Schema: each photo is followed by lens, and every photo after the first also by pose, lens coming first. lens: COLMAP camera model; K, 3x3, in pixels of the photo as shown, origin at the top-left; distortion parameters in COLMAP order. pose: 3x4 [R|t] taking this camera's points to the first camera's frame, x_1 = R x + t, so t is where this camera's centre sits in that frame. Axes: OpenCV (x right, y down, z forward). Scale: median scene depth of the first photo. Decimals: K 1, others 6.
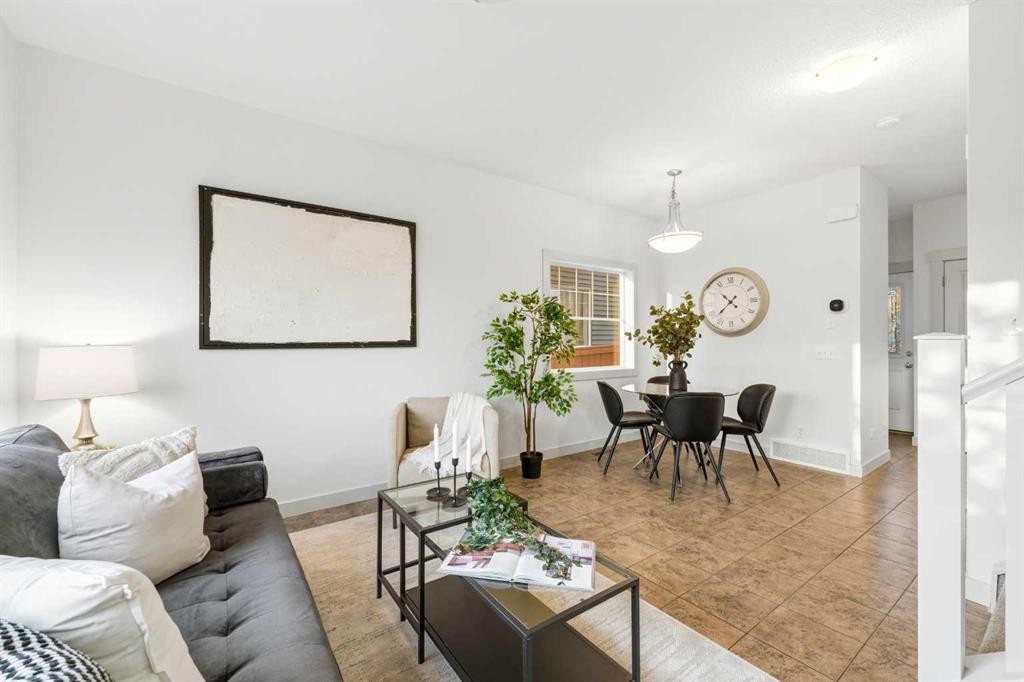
lens RADIAL K [[419.6, 0, 507.3], [0, 419.6, 342.5], [0, 0, 1]] dist [-0.001294, -0.000631]
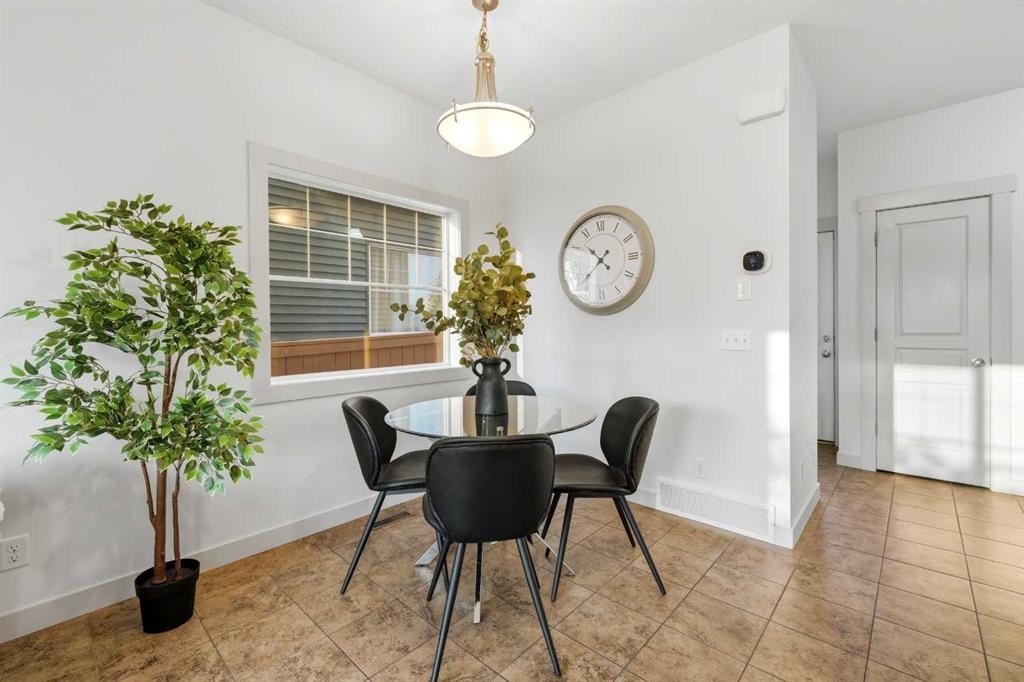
lens RADIAL K [[438.1, 0, 511.0], [0, 438.1, 331.5], [0, 0, 1]] dist [-0.000741, -0.000429]
pose [[0.979661, -0.007430, 0.200525, 0.325026], [0.006095, 0.999955, 0.007276, 0.006038], [-0.200570, -0.005905, 0.979662, 0.463296]]
